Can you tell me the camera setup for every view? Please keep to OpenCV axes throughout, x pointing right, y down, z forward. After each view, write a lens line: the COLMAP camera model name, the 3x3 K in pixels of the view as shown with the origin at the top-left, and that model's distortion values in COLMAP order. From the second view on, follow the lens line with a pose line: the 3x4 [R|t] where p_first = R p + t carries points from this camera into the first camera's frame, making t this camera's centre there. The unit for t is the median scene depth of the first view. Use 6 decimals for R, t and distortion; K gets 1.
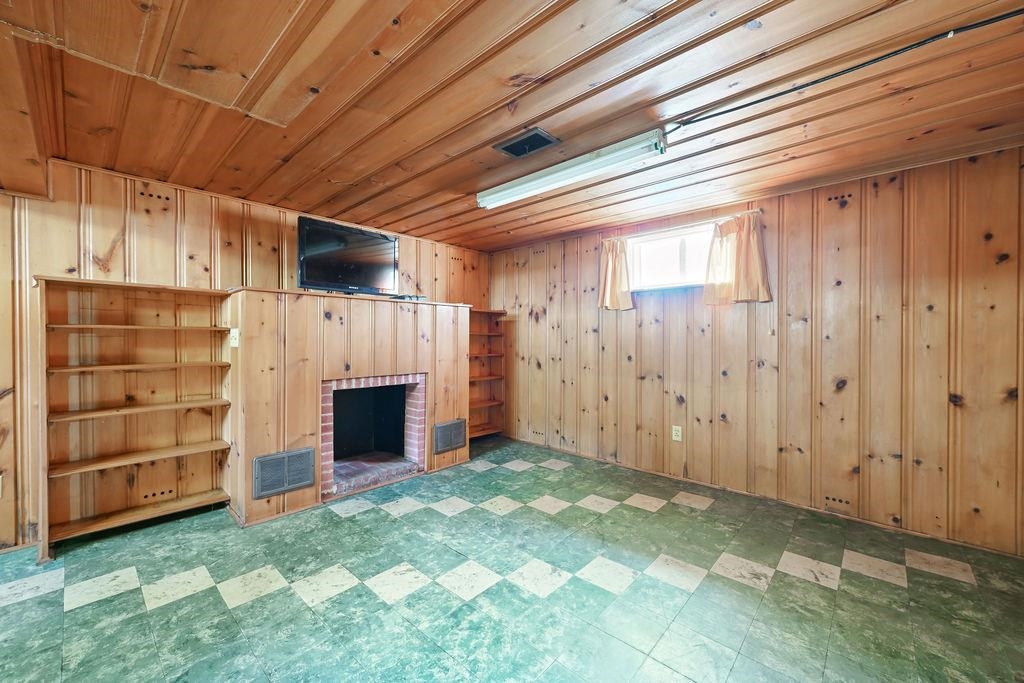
lens RADIAL K [[418.8, 0, 512.6], [0, 418.8, 327.0], [0, 0, 1]] dist [-0.000289, -0.000159]
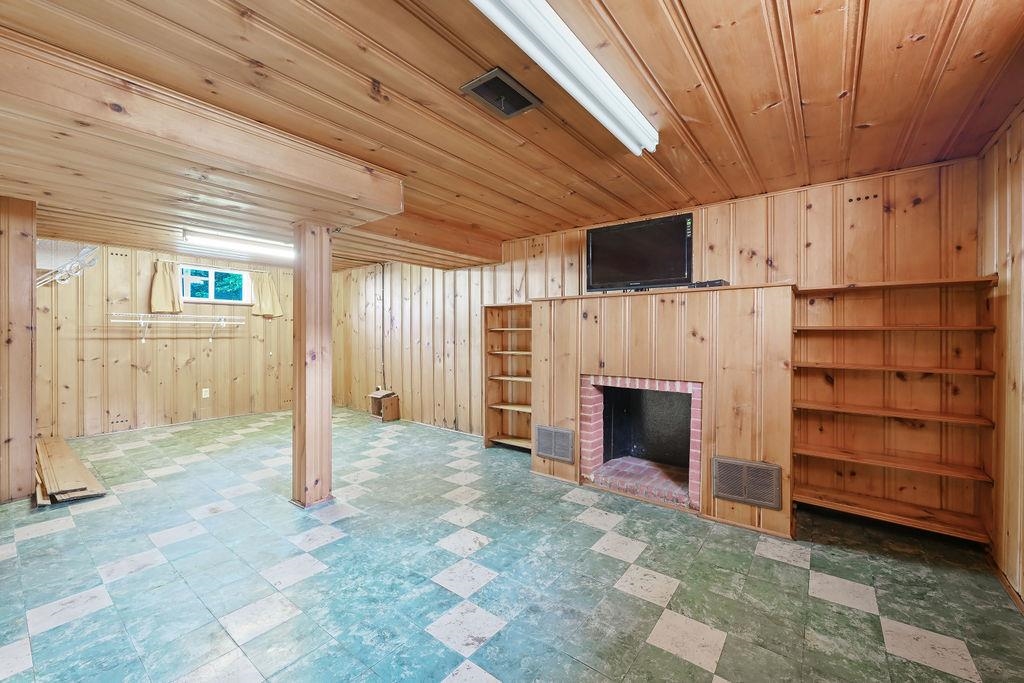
lens RADIAL K [[418.8, 0, 512.6], [0, 418.8, 327.0], [0, 0, 1]] dist [-0.000289, -0.000159]
pose [[0.045240, -0.019409, -0.998788, 0.656481], [0.025934, 0.999497, -0.018248, 0.018646], [0.998639, -0.025077, 0.045721, 0.778270]]
